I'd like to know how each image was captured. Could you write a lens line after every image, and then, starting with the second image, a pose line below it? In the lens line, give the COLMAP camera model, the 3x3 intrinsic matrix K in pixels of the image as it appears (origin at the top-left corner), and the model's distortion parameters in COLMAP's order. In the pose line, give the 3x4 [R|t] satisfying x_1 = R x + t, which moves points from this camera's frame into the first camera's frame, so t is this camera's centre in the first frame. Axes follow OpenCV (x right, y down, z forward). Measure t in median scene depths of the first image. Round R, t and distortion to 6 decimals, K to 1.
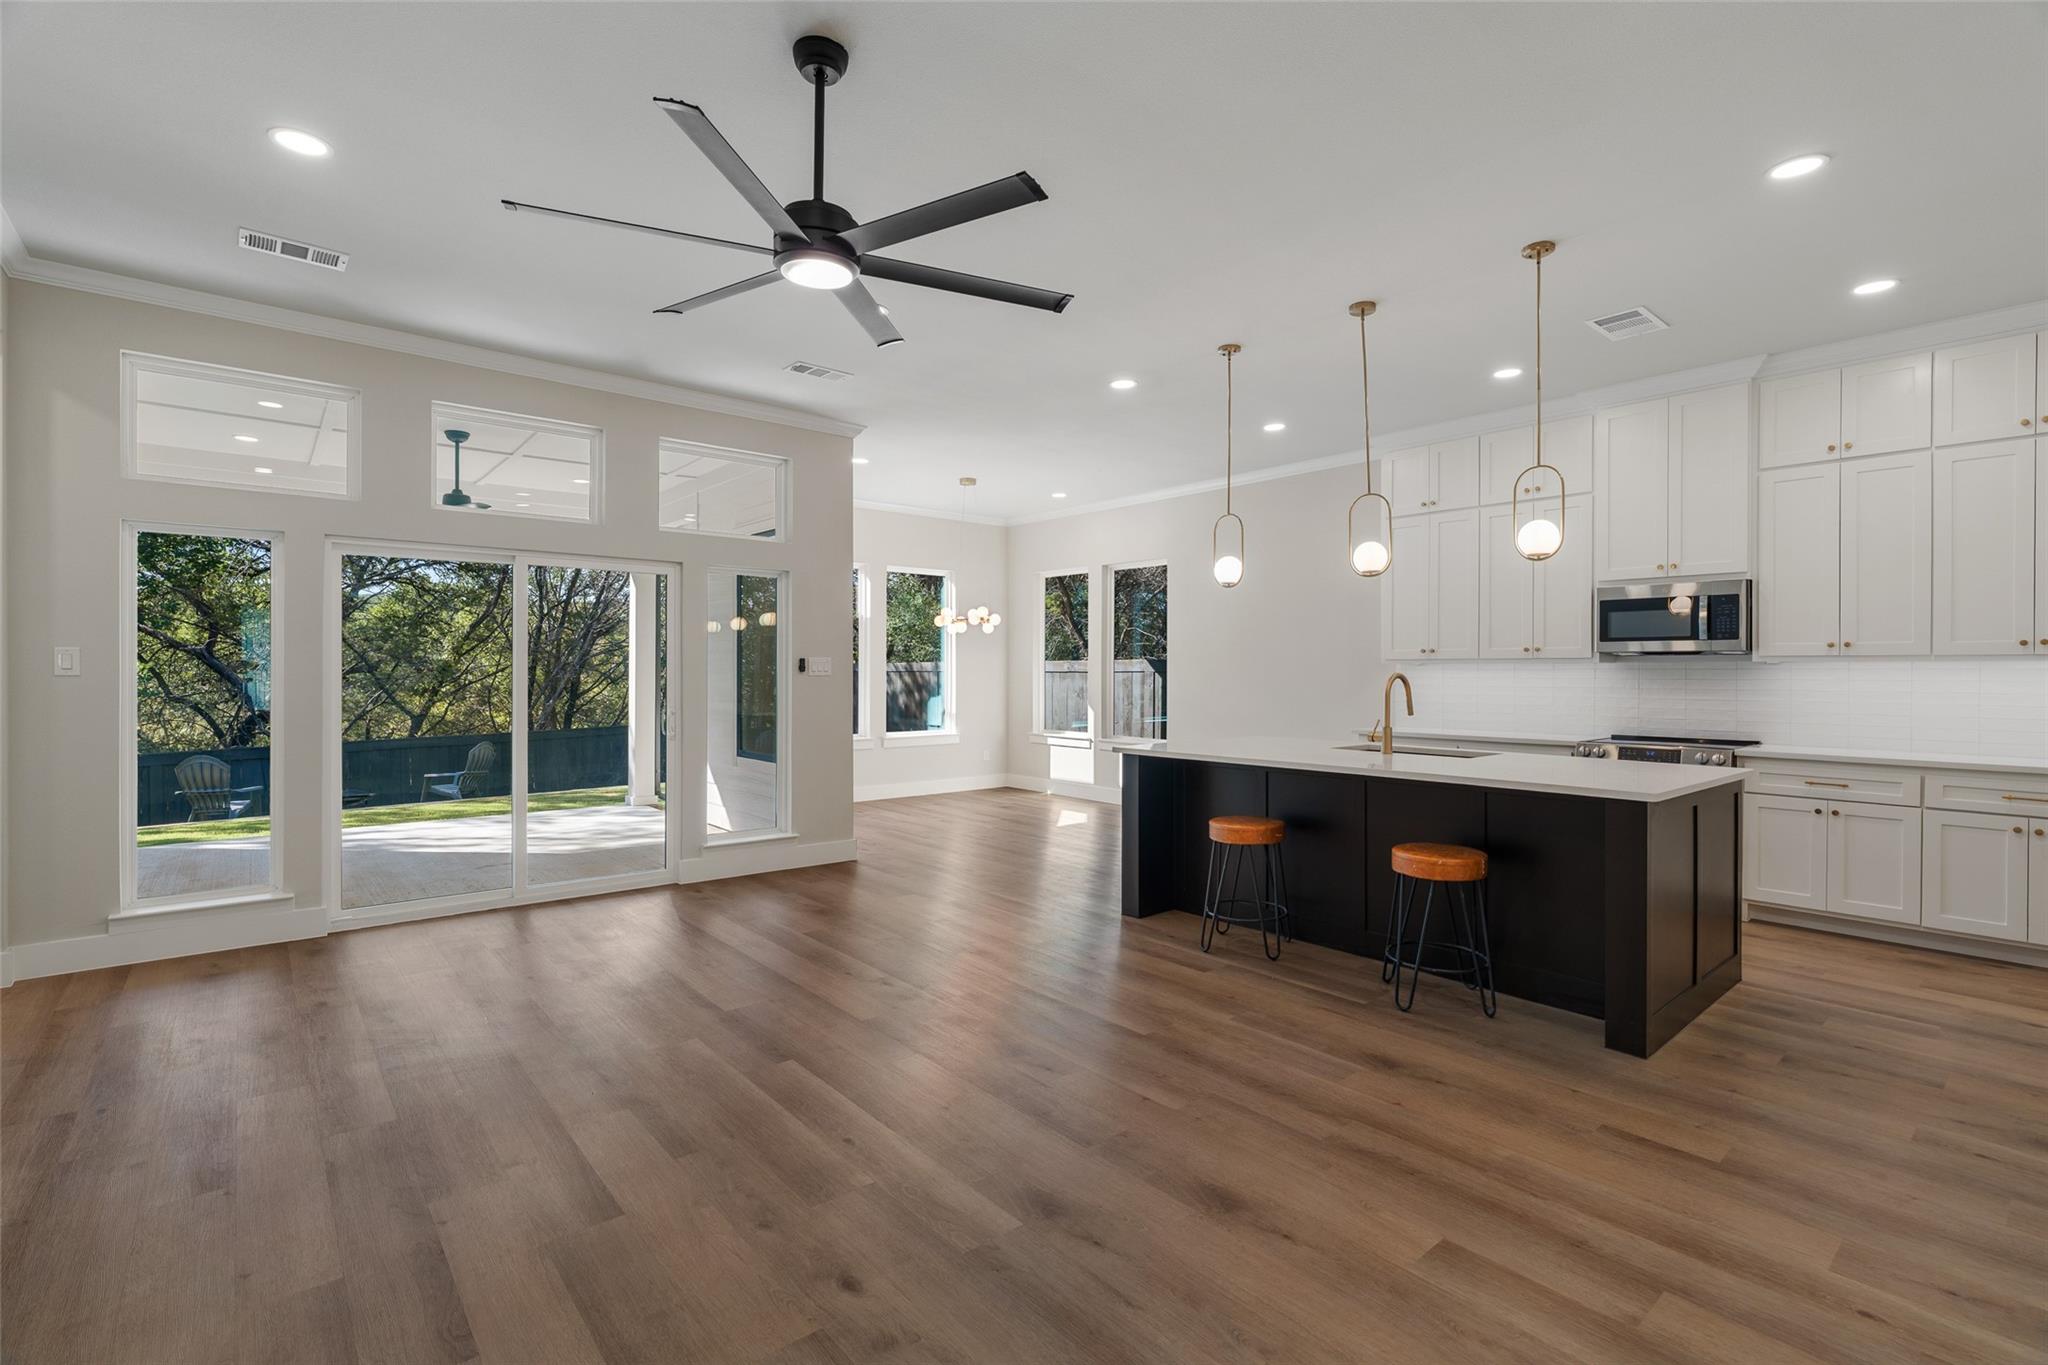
lens RADIAL K [[917.4, 0, 1019.4], [0, 917.4, 676.5], [0, 0, 1]] dist [-0.001276, 0.000196]
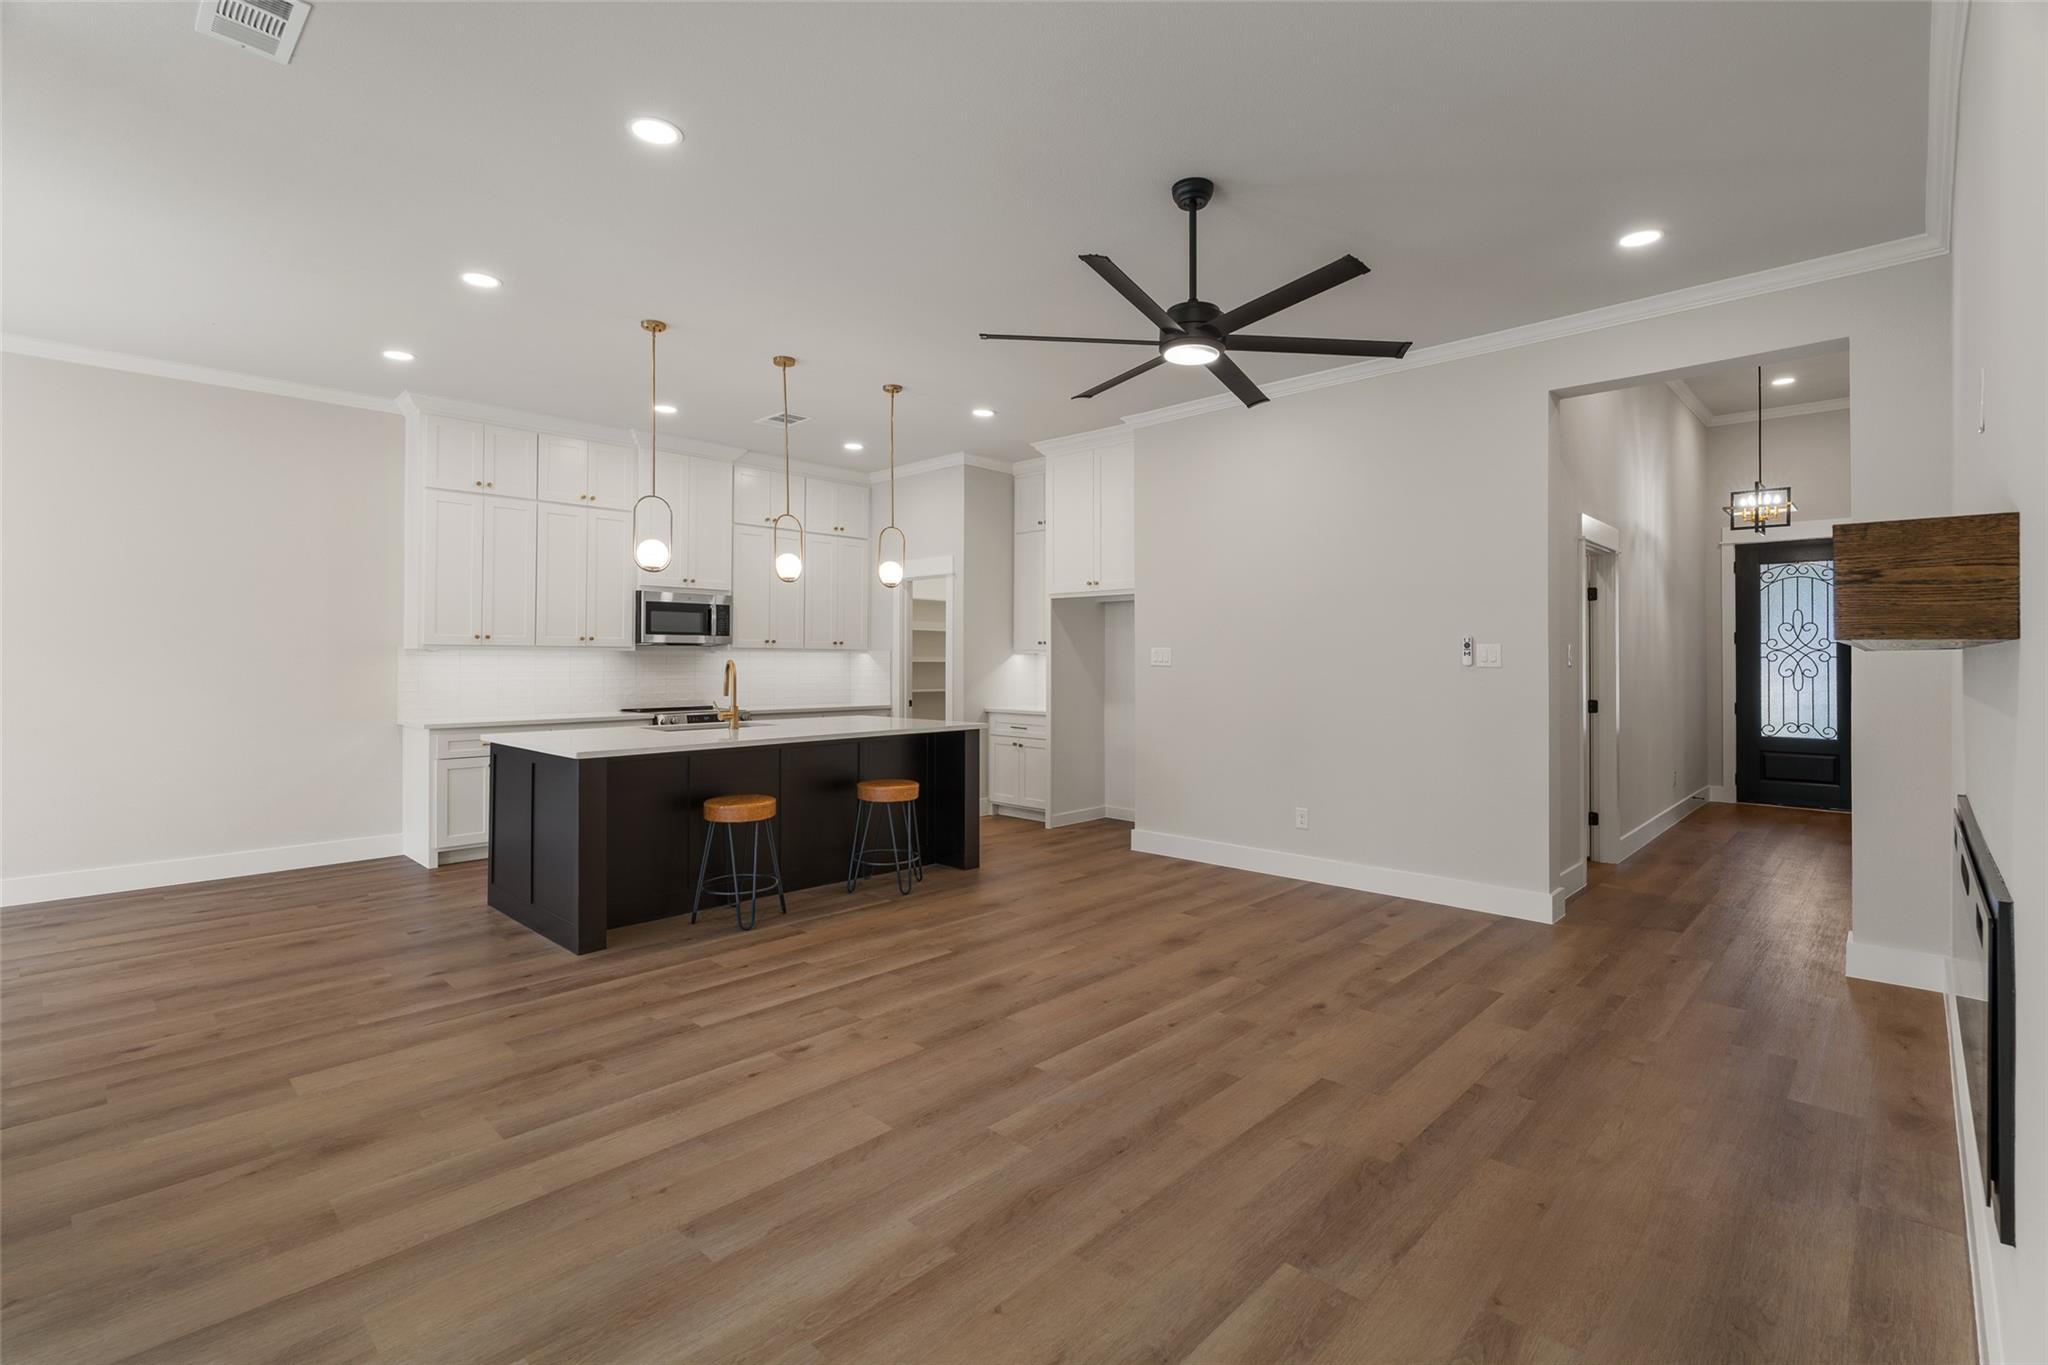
lens RADIAL K [[926.2, 0, 1026.3], [0, 926.2, 644.7], [0, 0, 1]] dist [-0.002842, 0.000946]
pose [[-0.101293, 0.012506, 0.994778, -0.707446], [0.002729, 0.999921, -0.012293, -0.006616], [-0.994853, 0.001470, -0.101319, 0.643027]]
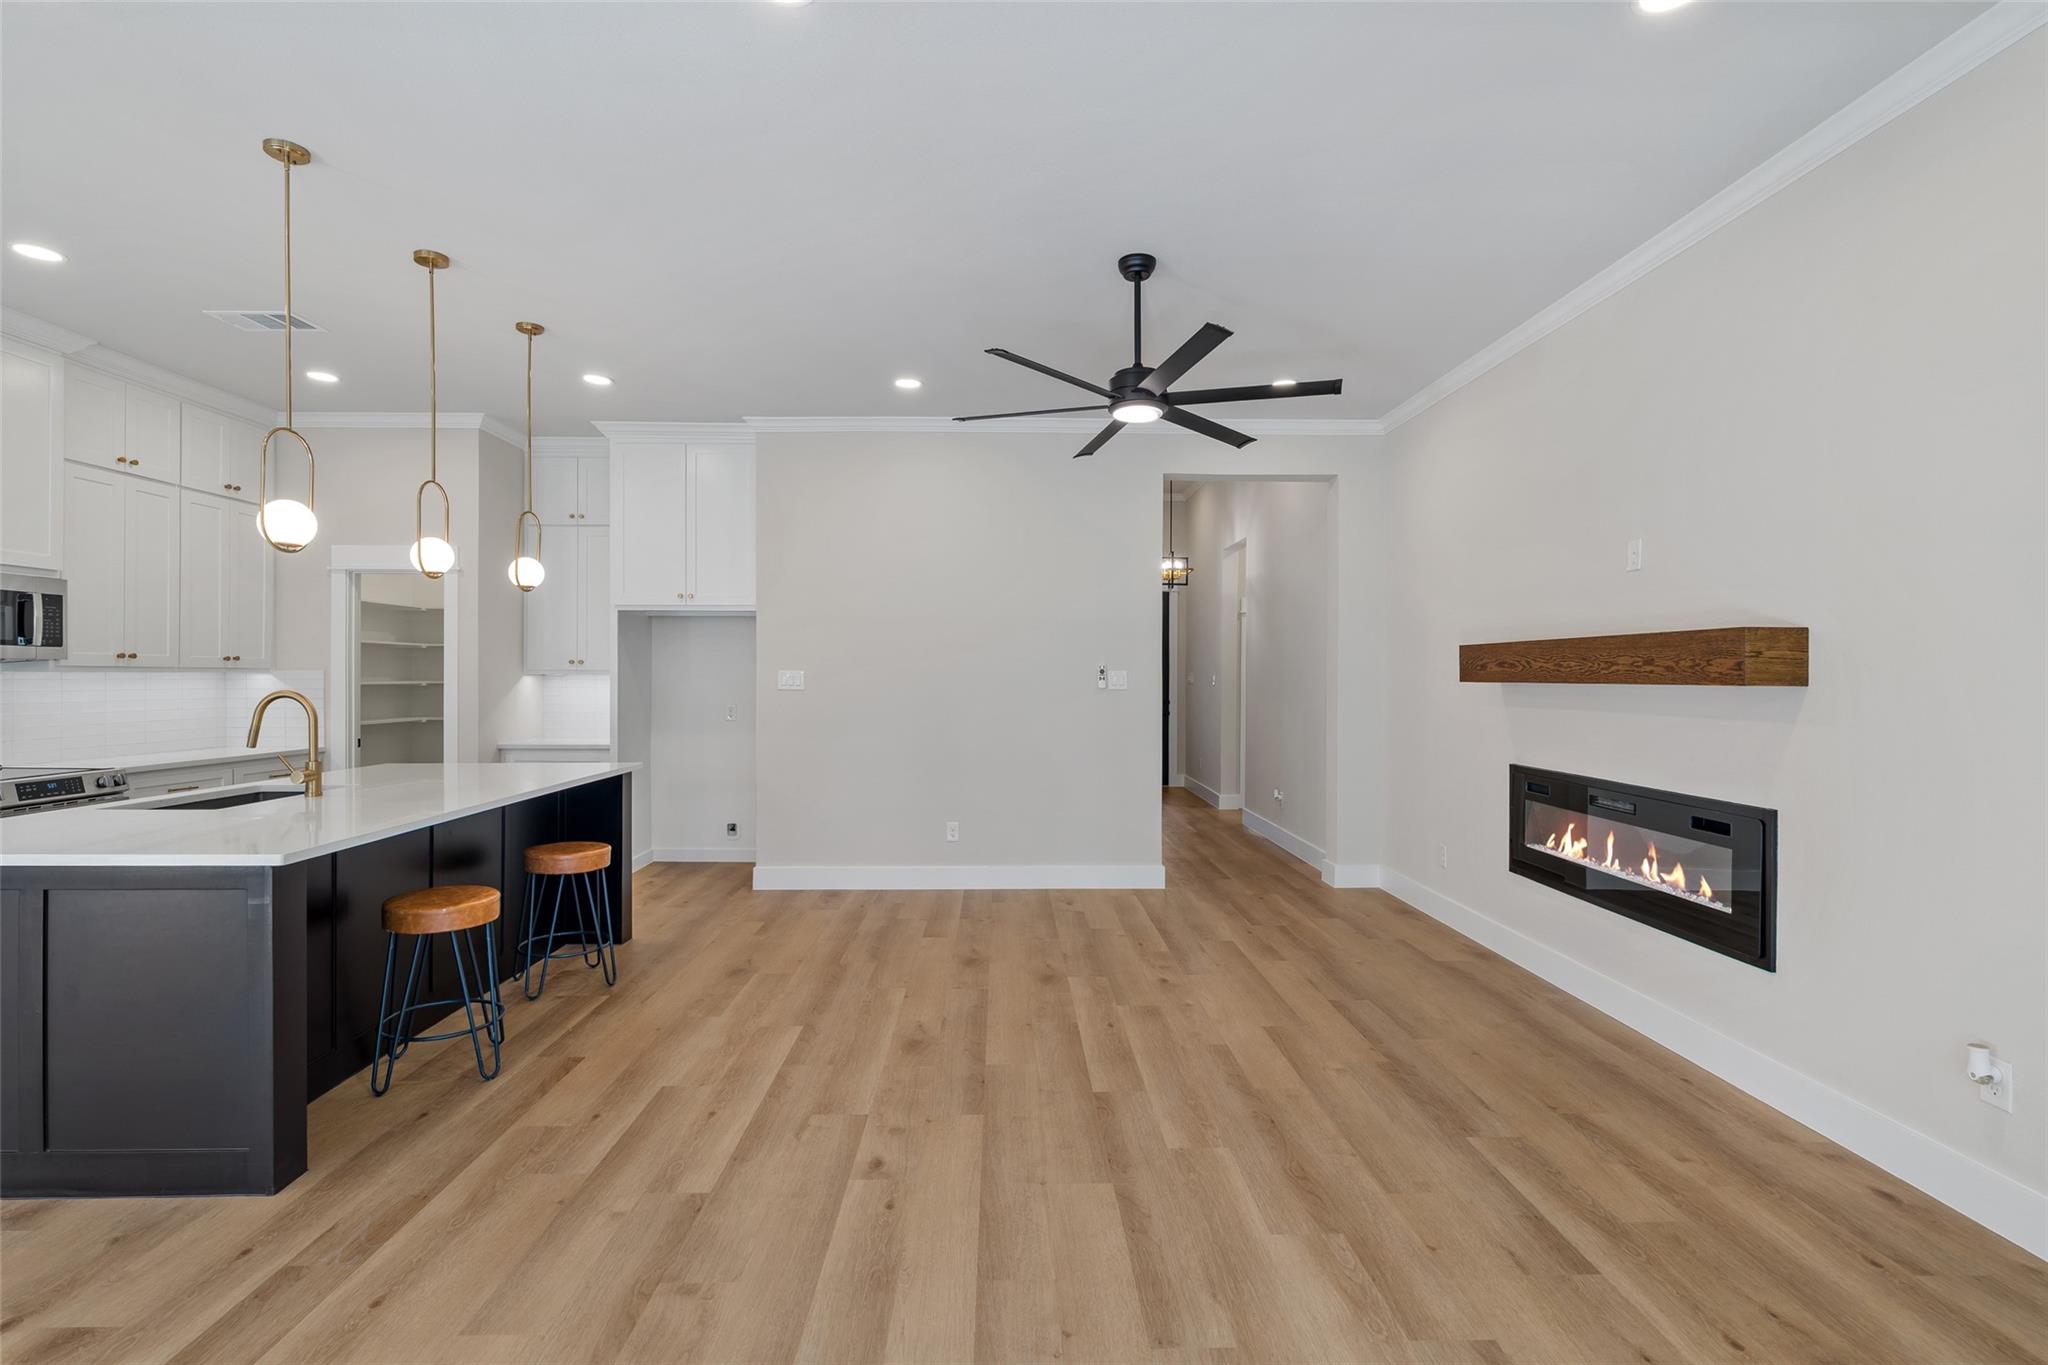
lens RADIAL K [[949.9, 0, 1016.4], [0, 949.9, 667.3], [0, 0, 1]] dist [-0.001760, 0.000182]
pose [[-0.773148, -0.000936, 0.634225, -0.481223], [-0.001724, 0.999998, -0.000626, -0.020505], [-0.634223, -0.001578, -0.773148, 1.068981]]
